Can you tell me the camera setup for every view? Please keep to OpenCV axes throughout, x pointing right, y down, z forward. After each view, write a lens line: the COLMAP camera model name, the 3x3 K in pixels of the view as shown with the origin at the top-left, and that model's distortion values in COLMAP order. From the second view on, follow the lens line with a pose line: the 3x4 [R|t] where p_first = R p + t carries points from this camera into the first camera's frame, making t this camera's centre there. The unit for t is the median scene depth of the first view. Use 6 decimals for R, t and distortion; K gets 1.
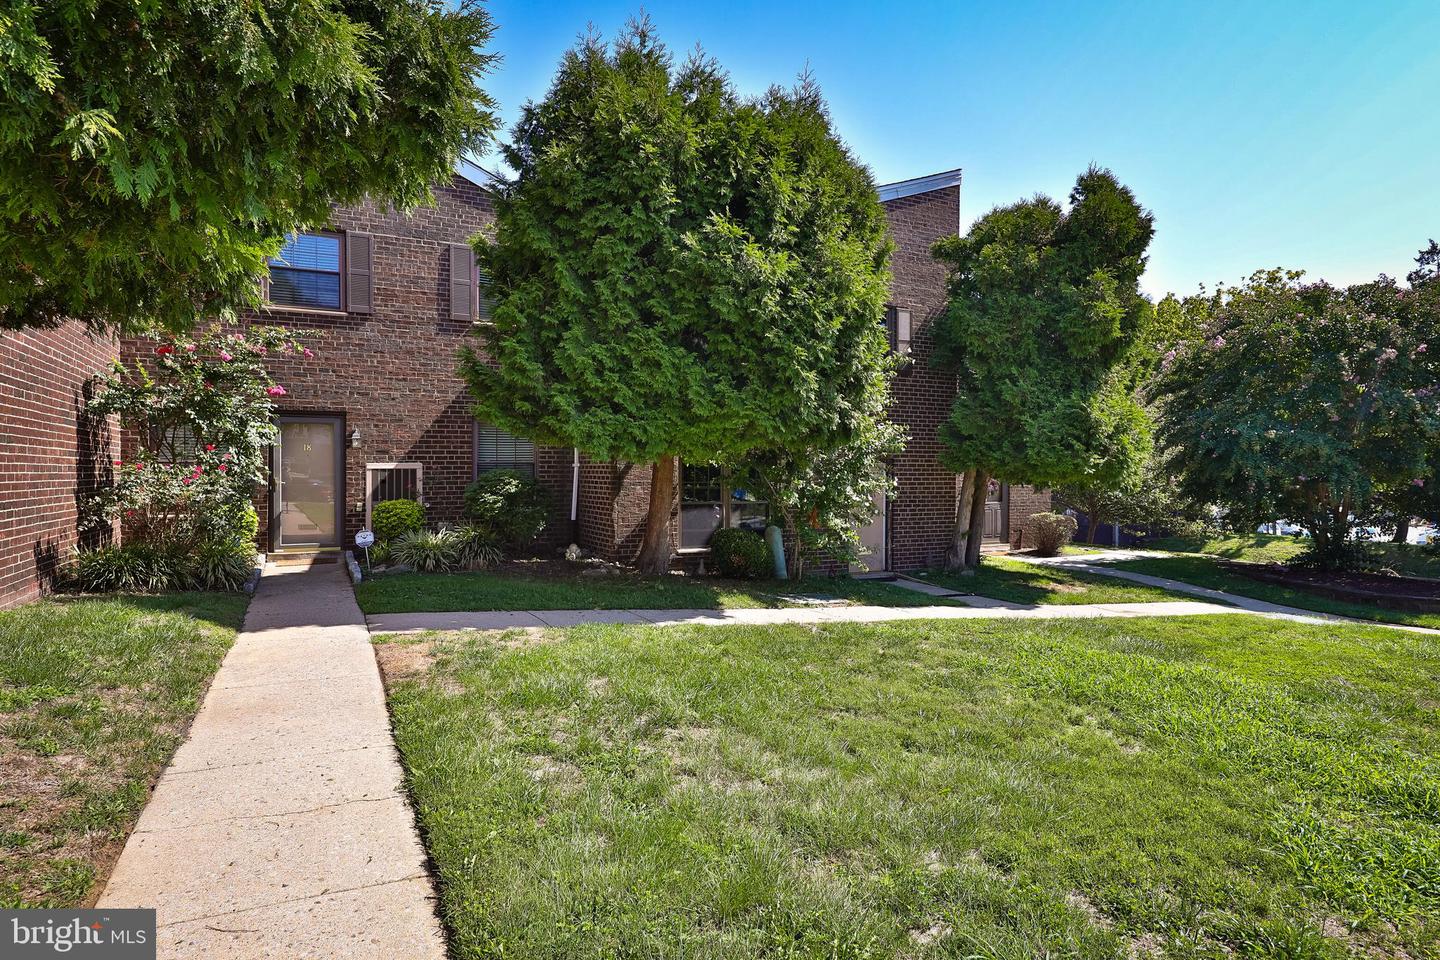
lens RADIAL K [[815.9, 0, 728.1], [0, 815.9, 477.5], [0, 0, 1]] dist [0.016364, -0.007677]
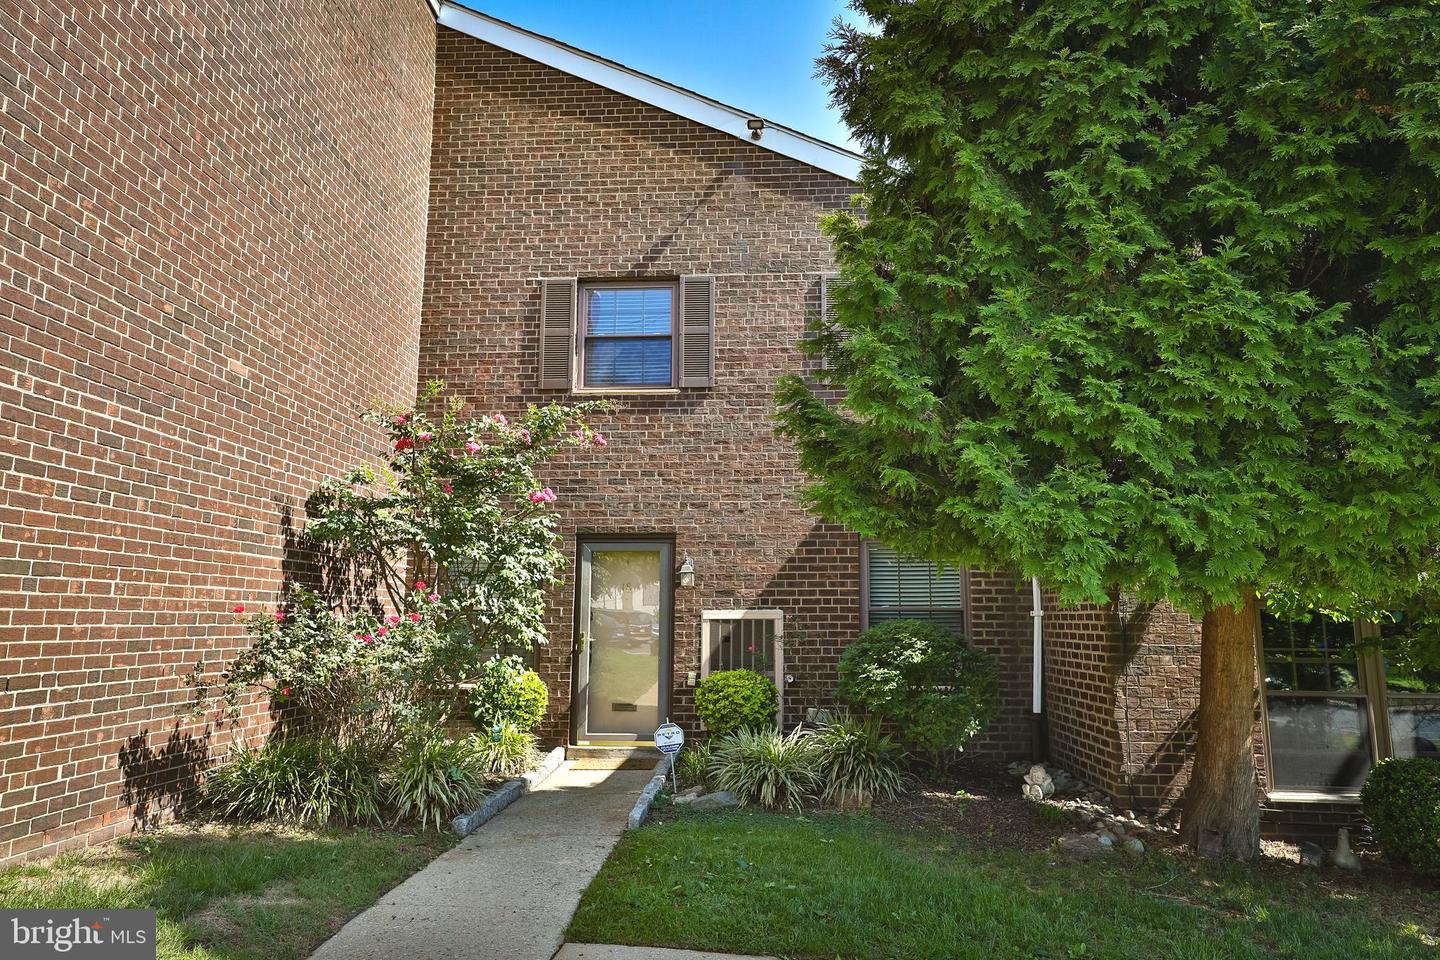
lens RADIAL K [[903.9, 0, 728.6], [0, 903.9, 477.4], [0, 0, 1]] dist [0.021211, -0.003697]
pose [[0.867893, -0.076145, -0.490880, -0.076682], [-0.006663, 0.986309, -0.164775, -0.004327], [0.496706, 0.146278, 0.855503, 0.468742]]
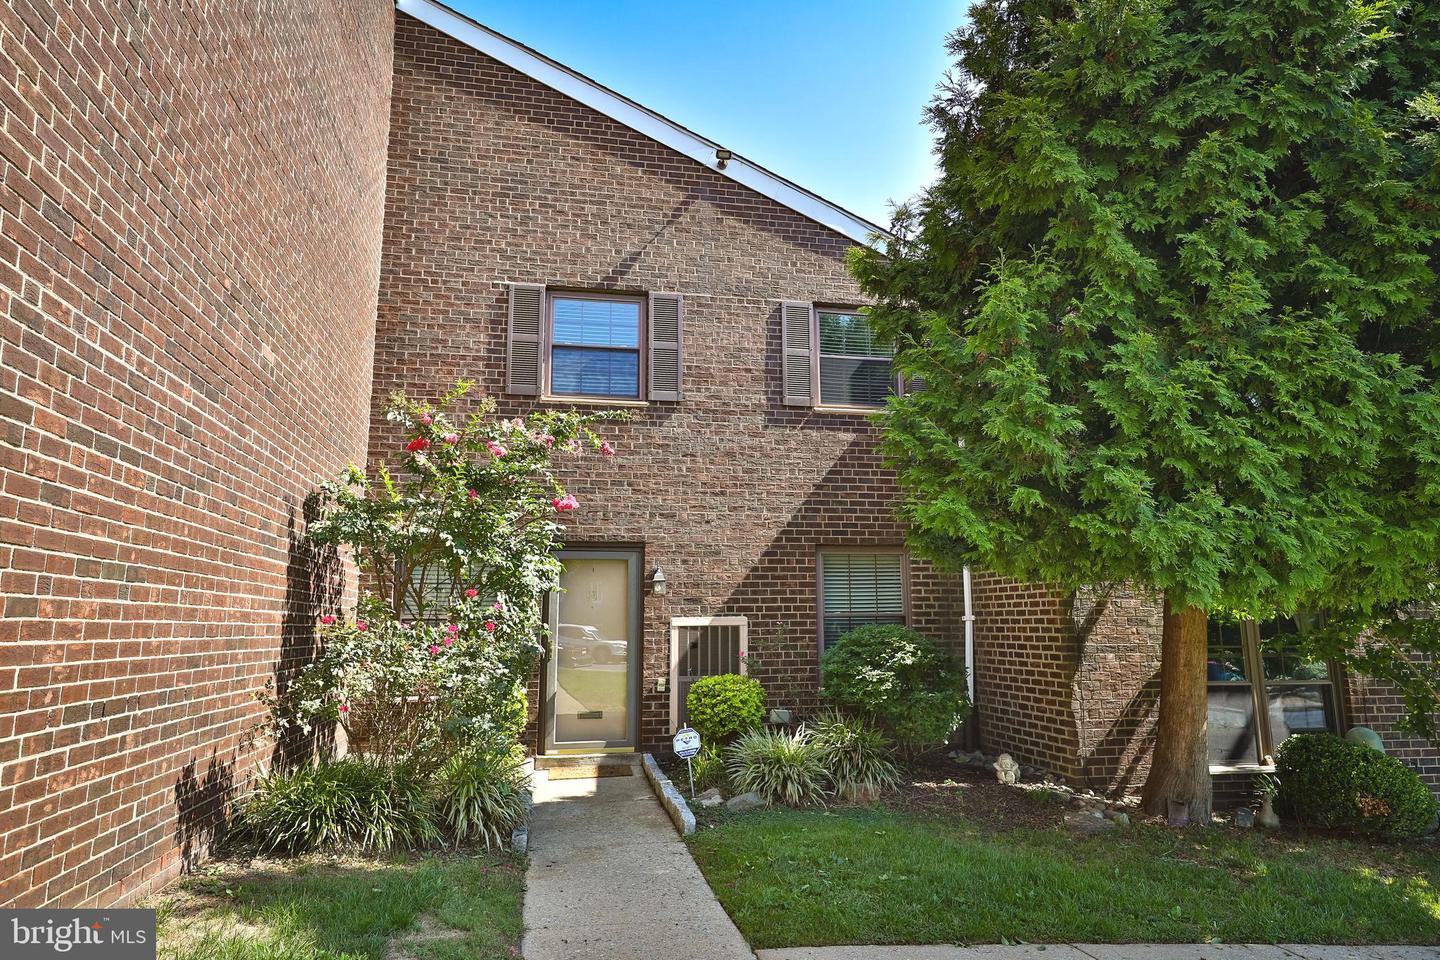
lens RADIAL K [[856.5, 0, 722.0], [0, 856.5, 480.8], [0, 0, 1]] dist [0.018665, -0.003496]
pose [[0.963213, -0.051958, -0.263668, -0.261349], [0.004830, 0.984320, -0.176325, -0.004881], [0.268695, 0.168565, 0.948361, 0.403026]]
